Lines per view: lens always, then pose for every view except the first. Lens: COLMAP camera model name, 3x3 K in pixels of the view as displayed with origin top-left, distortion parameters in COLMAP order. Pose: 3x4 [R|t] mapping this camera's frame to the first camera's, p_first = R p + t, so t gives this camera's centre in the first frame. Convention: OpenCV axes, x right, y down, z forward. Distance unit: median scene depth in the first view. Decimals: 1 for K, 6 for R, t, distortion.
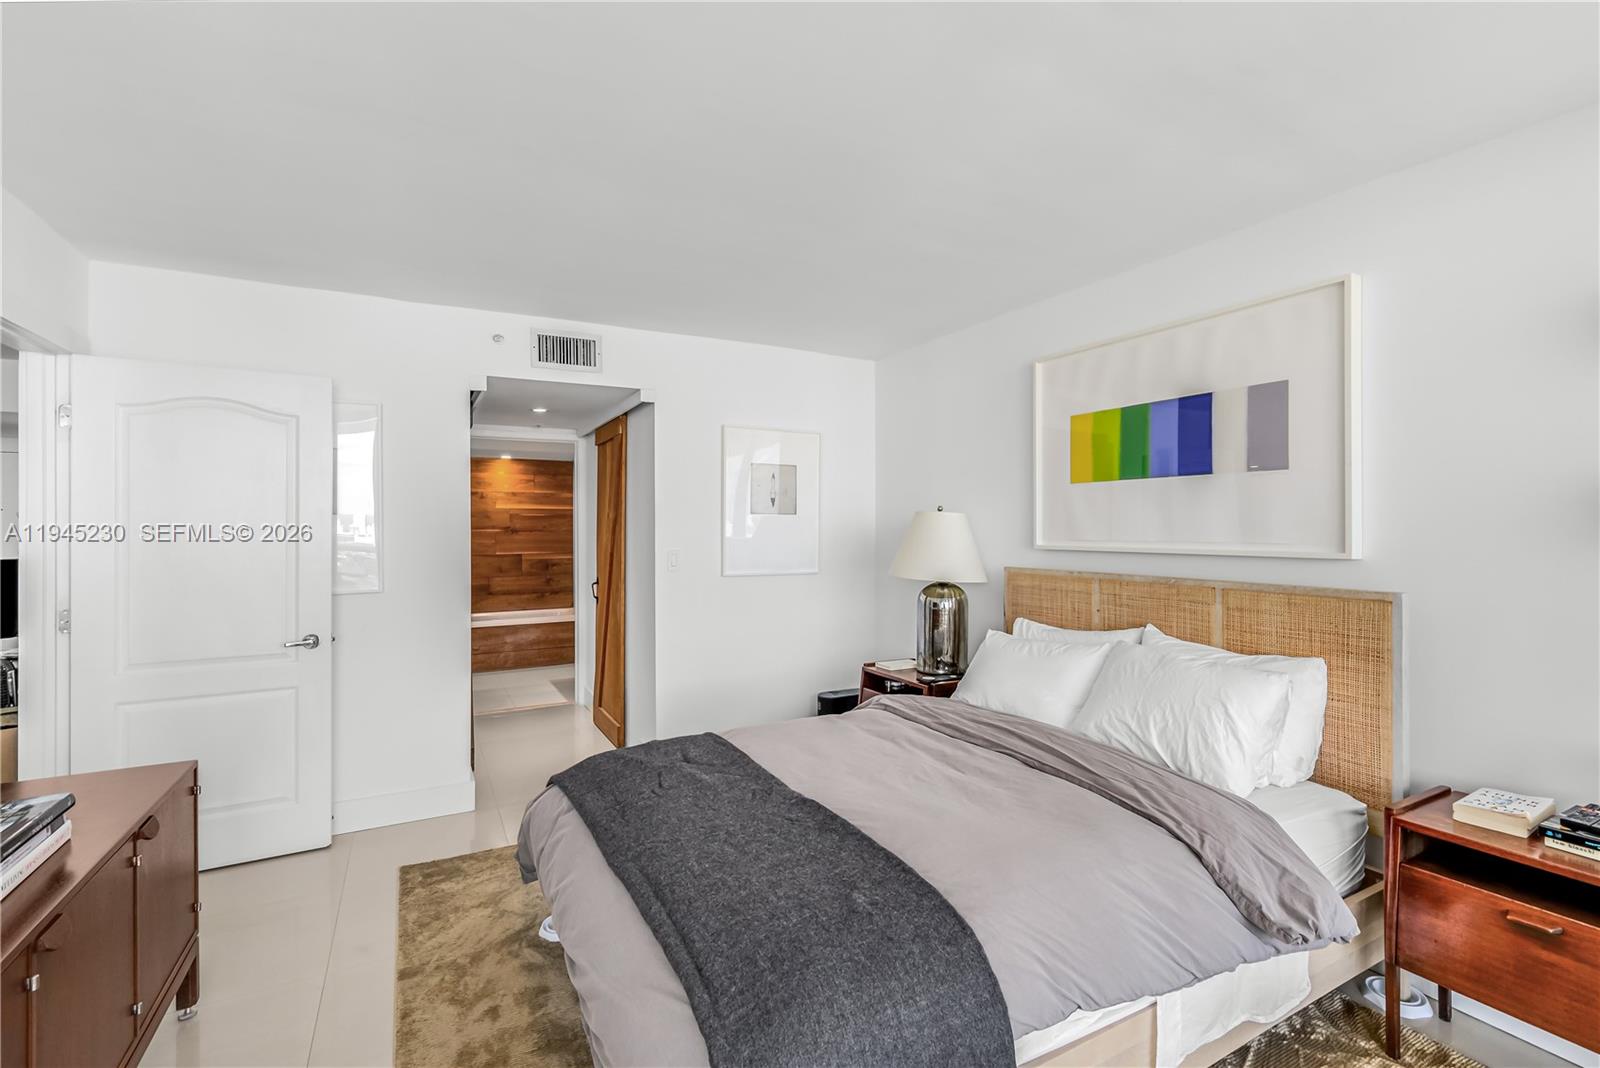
lens RADIAL K [[707.1, 0, 802.7], [0, 707.1, 532.1], [0, 0, 1]] dist [-0.000527, 0.000382]
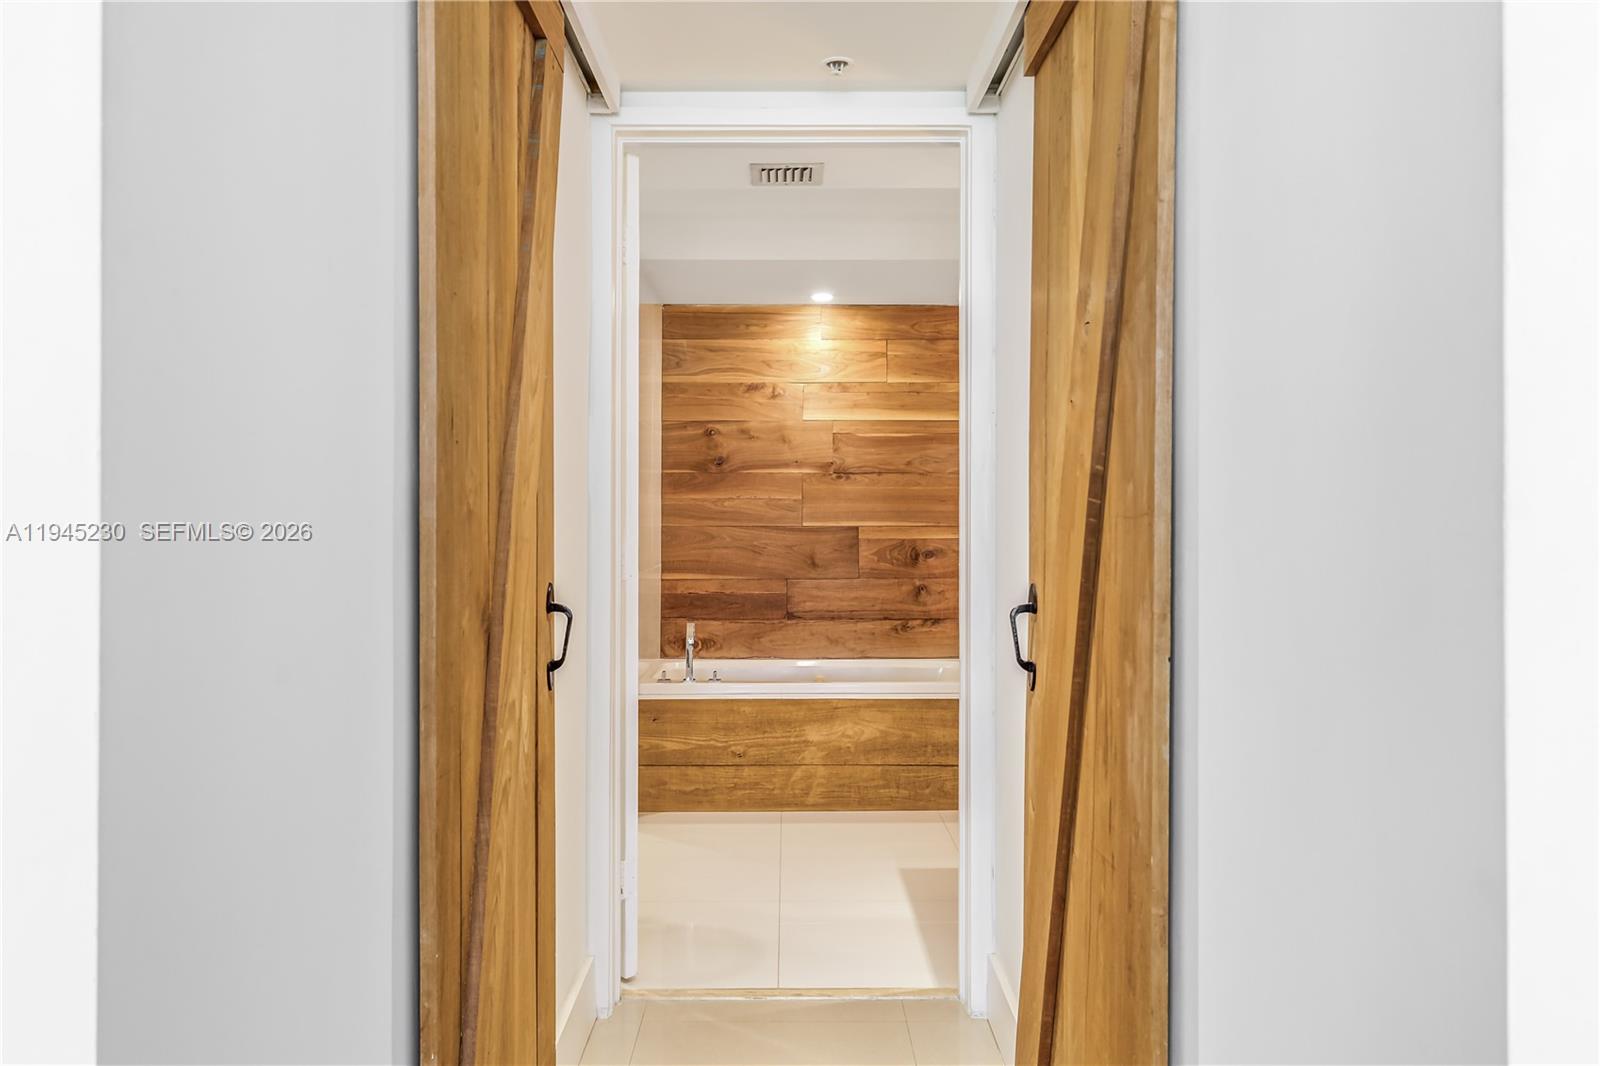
lens RADIAL K [[1109.9, 0, 804.4], [0, 1109.9, 515.9], [0, 0, 1]] dist [0.004617, 0.000035]
pose [[0.884719, 0.002619, -0.466117, -0.115181], [-0.003750, 0.999992, -0.001499, 0.026080], [0.466110, 0.003074, 0.884722, 0.396413]]
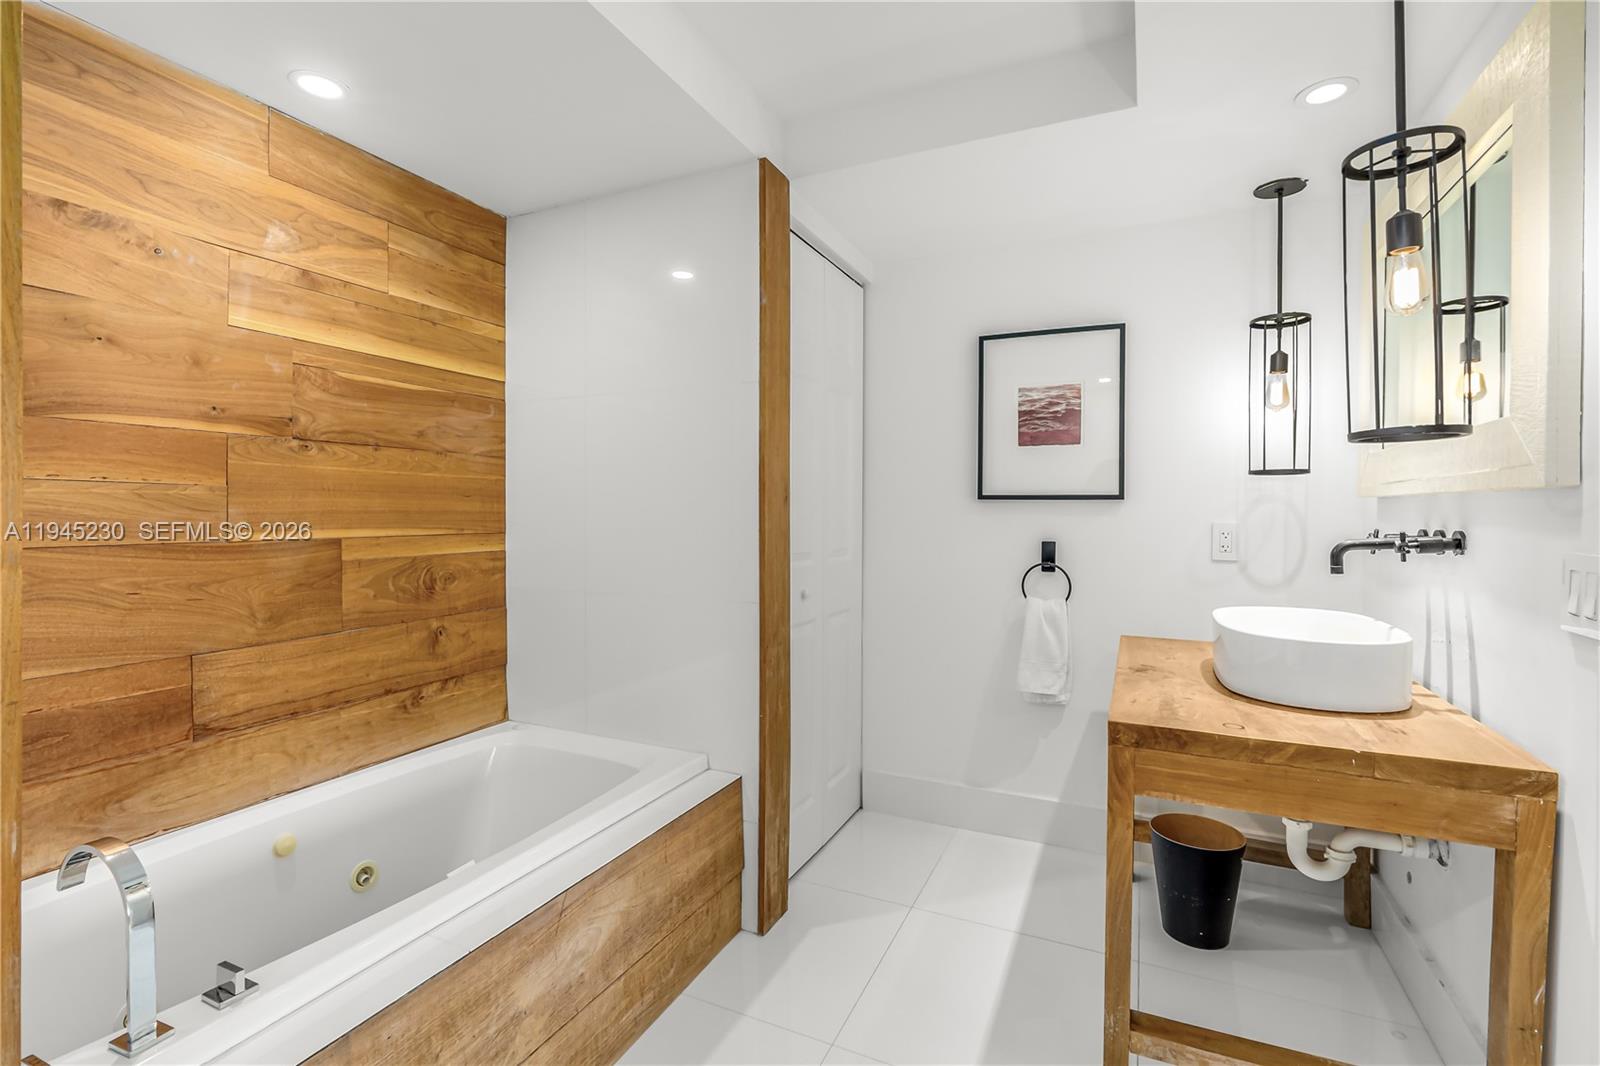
lens RADIAL K [[724.3, 0, 800.4], [0, 724.3, 518.4], [0, 0, 1]] dist [-0.010684, -0.000187]
pose [[0.803600, -0.000505, 0.595170, -0.423105], [-0.003507, 0.999978, 0.005583, 0.022578], [-0.595160, -0.006574, 0.803581, 0.721805]]
